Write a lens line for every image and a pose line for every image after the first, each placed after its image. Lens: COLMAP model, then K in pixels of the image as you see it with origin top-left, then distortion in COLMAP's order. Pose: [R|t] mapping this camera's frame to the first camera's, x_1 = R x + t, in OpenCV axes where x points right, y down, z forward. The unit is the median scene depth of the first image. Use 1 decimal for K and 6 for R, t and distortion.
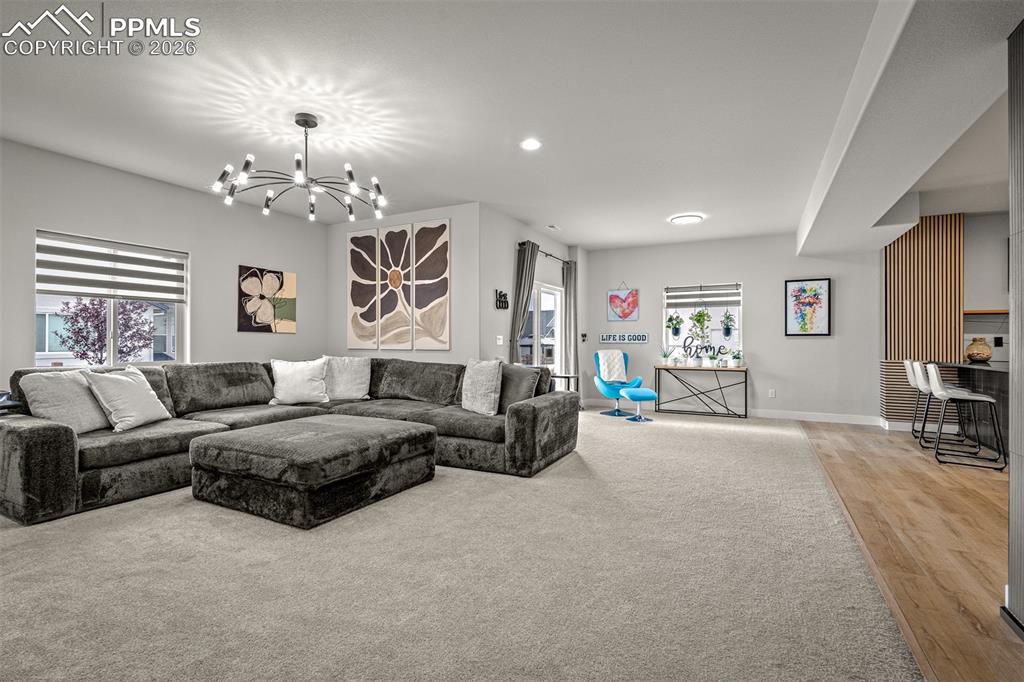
lens RADIAL K [[477.6, 0, 507.5], [0, 477.6, 340.1], [0, 0, 1]] dist [-0.007371, 0.000562]
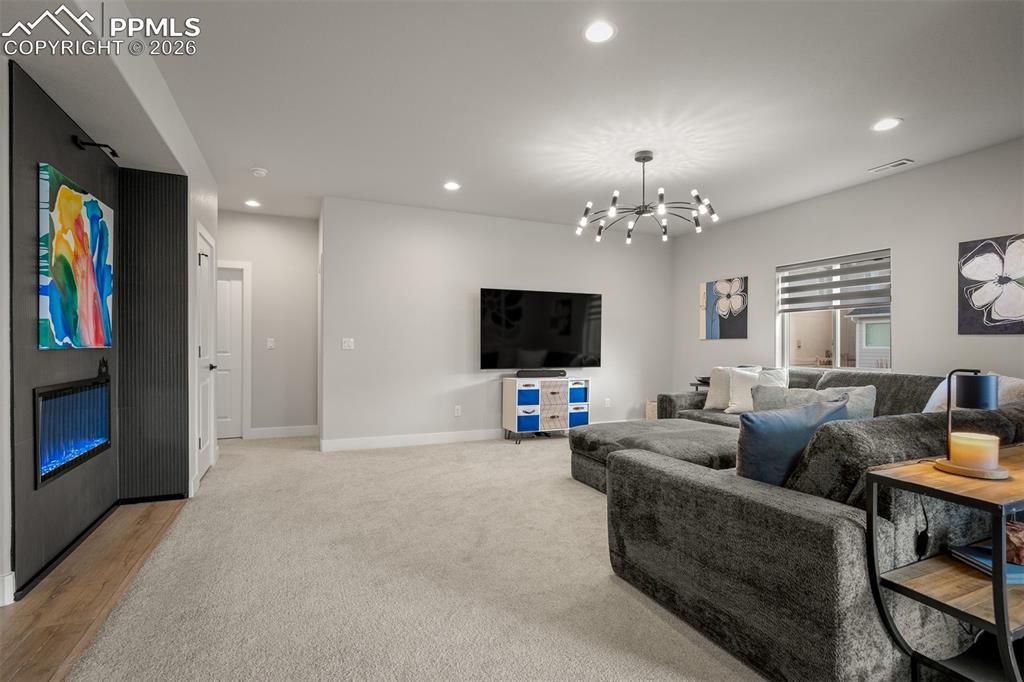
lens RADIAL K [[477.6, 0, 510.3], [0, 477.6, 350.9], [0, 0, 1]] dist [-0.007371, 0.000562]
pose [[-0.629365, 0.004955, -0.777094, 0.387742], [-0.002087, 0.999965, 0.008067, 0.002367], [0.777107, 0.006699, -0.629333, 0.834809]]
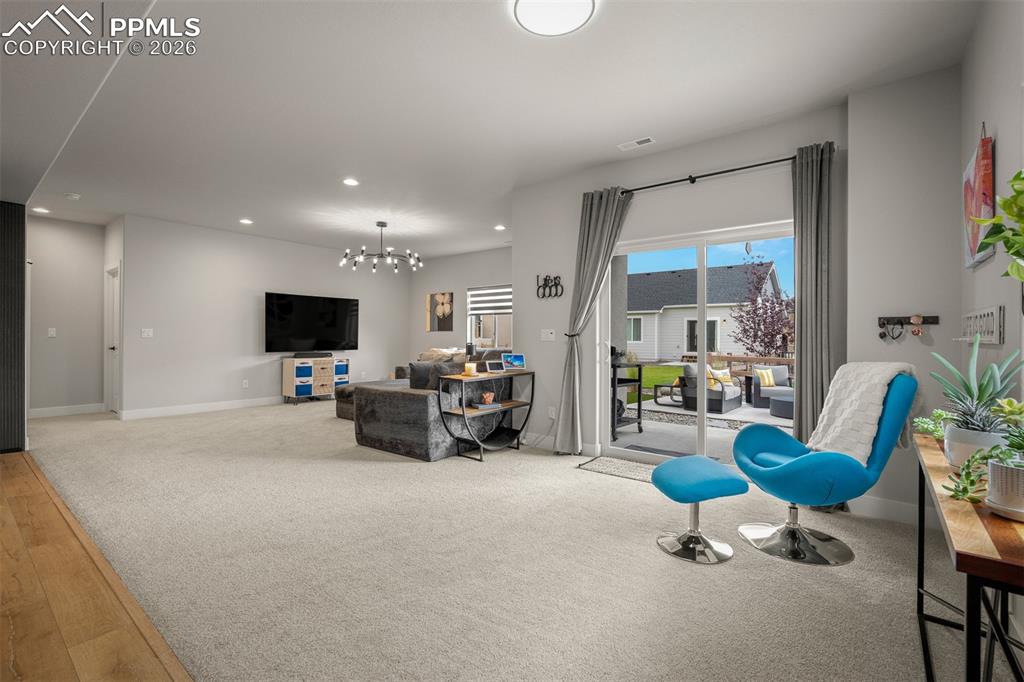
lens RADIAL K [[462.5, 0, 514.7], [0, 462.5, 334.3], [0, 0, 1]] dist [-0.001254, -0.001064]
pose [[-0.185523, -0.007161, -0.982614, 0.758070], [-0.002733, 0.999973, -0.006771, 0.004175], [0.982636, 0.001429, -0.185538, 1.065662]]
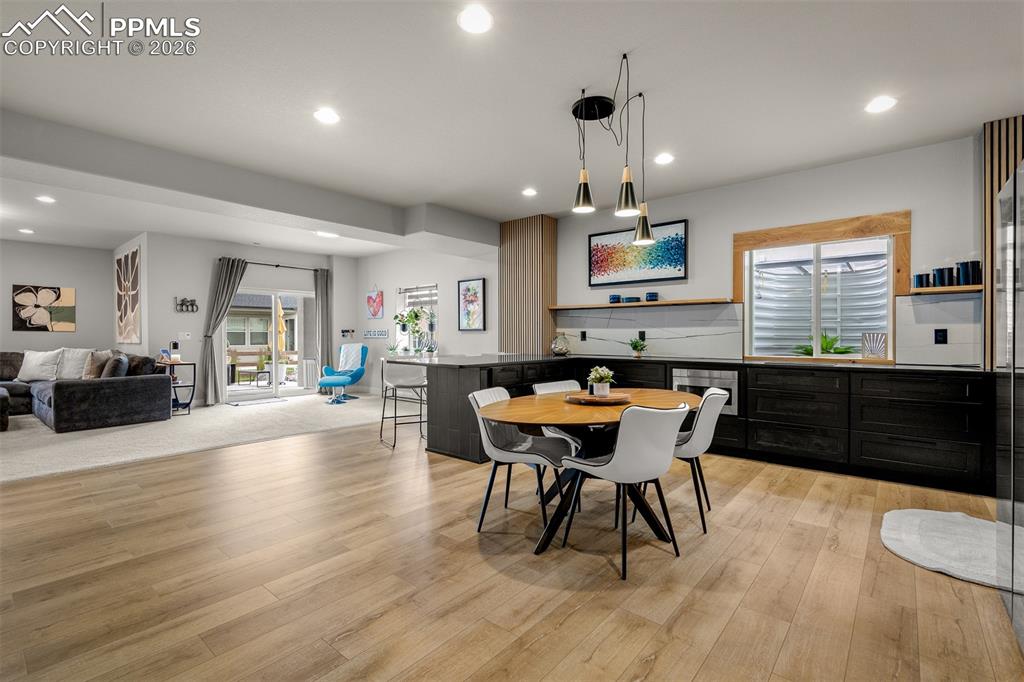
lens RADIAL K [[462.5, 0, 509.7], [0, 462.5, 336.8], [0, 0, 1]] dist [-0.001254, -0.001064]
pose [[0.974806, -0.003097, -0.223034, 1.096410], [0.004147, 0.999982, 0.004237, 0.000914], [0.223017, -0.005055, 0.974802, -0.023542]]
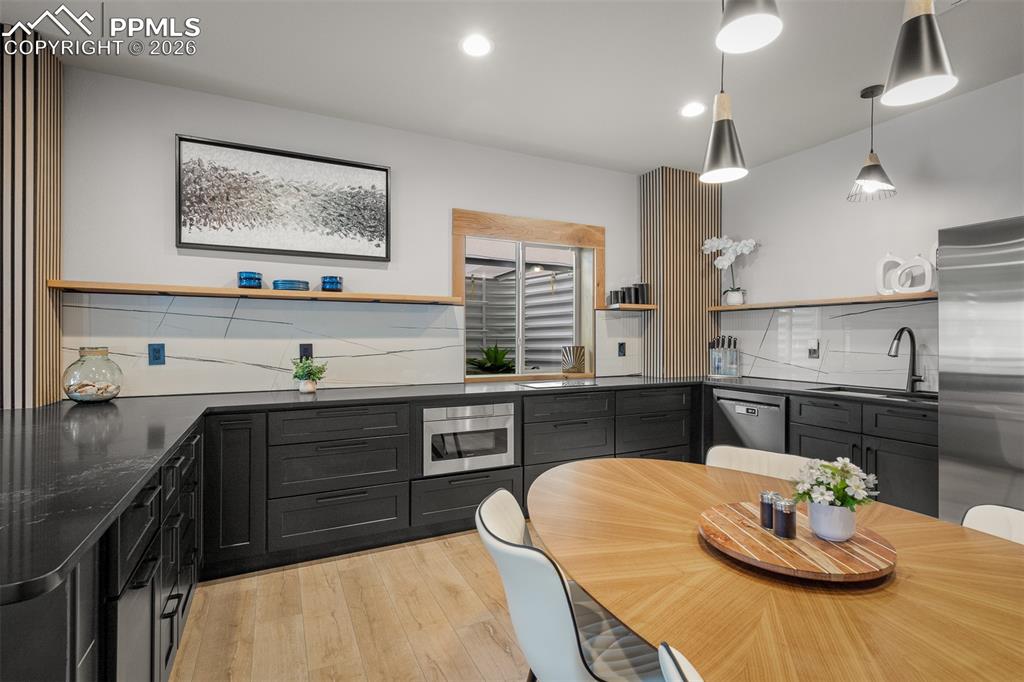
lens RADIAL K [[477.6, 0, 507.2], [0, 477.6, 338.0], [0, 0, 1]] dist [-0.007371, 0.000562]
pose [[0.591940, -0.002308, 0.805979, 0.856037], [-0.000637, 0.999994, 0.003331, -0.013780], [-0.805982, -0.002485, 0.591935, 0.441231]]
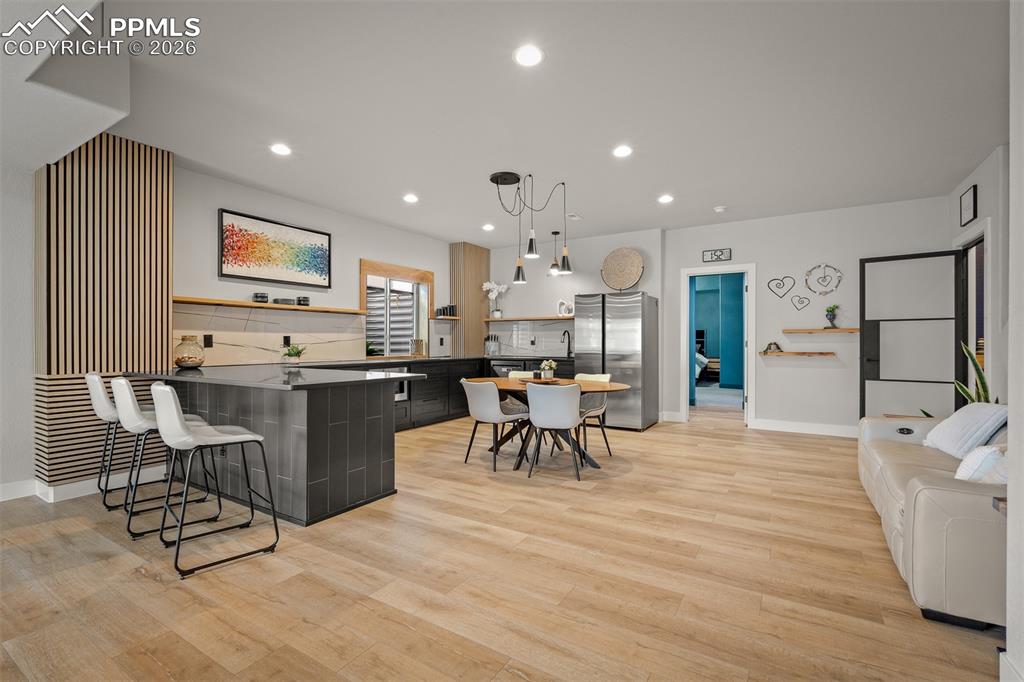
lens RADIAL K [[462.5, 0, 505.2], [0, 462.5, 341.7], [0, 0, 1]] dist [-0.001254, -0.001064]
pose [[0.084340, -0.003620, 0.996430, 0.329192], [-0.003313, 0.999987, 0.003914, 0.000286], [-0.996432, -0.003631, 0.084327, 0.454979]]
